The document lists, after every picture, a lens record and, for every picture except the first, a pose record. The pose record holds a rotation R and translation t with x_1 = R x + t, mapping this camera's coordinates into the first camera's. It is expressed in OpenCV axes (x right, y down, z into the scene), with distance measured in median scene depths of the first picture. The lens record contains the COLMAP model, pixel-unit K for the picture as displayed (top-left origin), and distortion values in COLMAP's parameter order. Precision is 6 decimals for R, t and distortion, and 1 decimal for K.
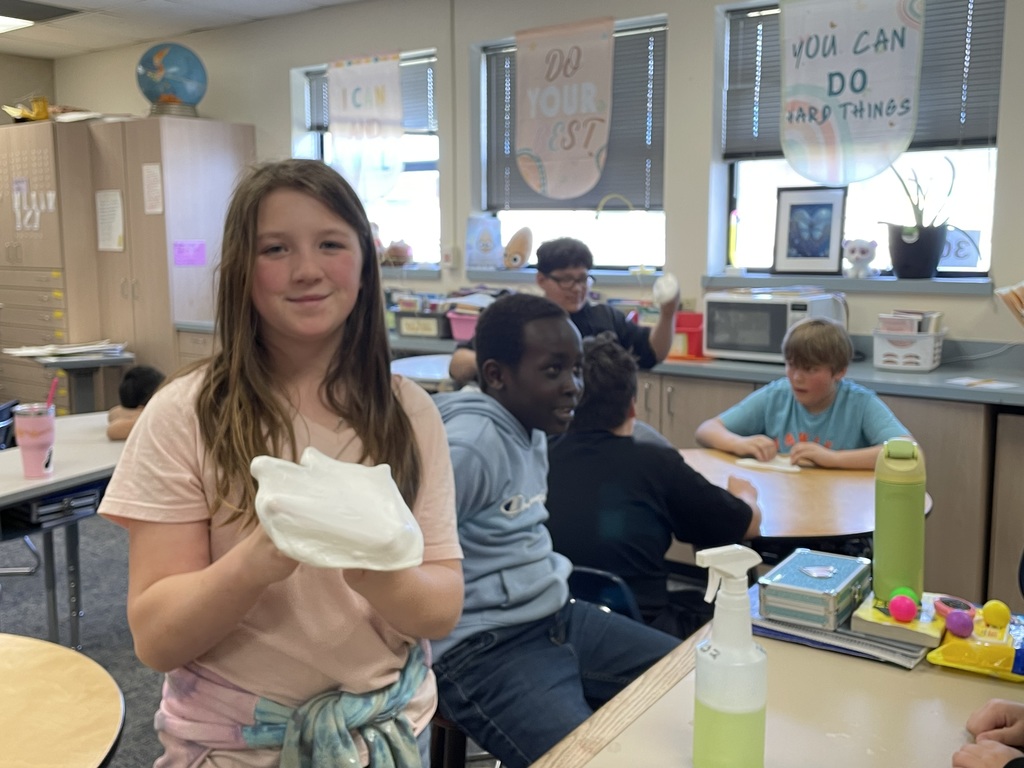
lens RADIAL K [[1042.8, 0, 513.2], [0, 1042.8, 366.0], [0, 0, 1]] dist [0.067023, -0.024700]
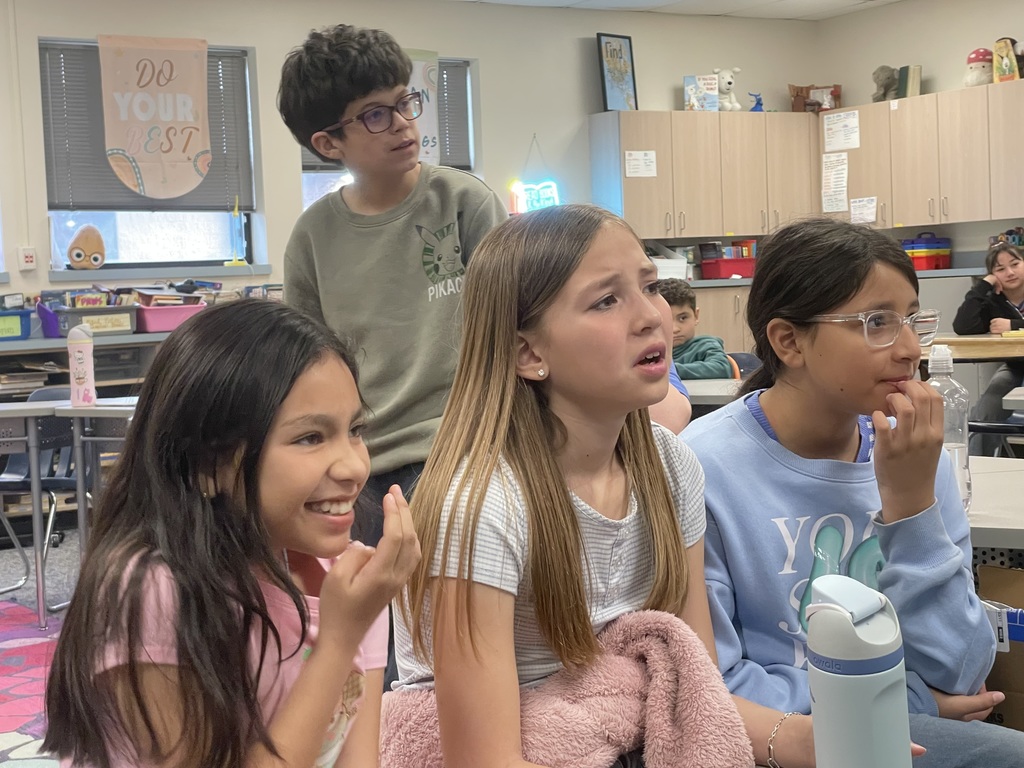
lens RADIAL K [[1742.8, 0, 505.2], [0, 1742.8, 385.1], [0, 0, 1]] dist [0.209278, 0.019086]
pose [[0.323816, -0.069276, 0.943580, -1.829198], [0.161755, 0.986686, 0.016930, 0.061301], [-0.932190, 0.147147, 0.330711, 0.139071]]
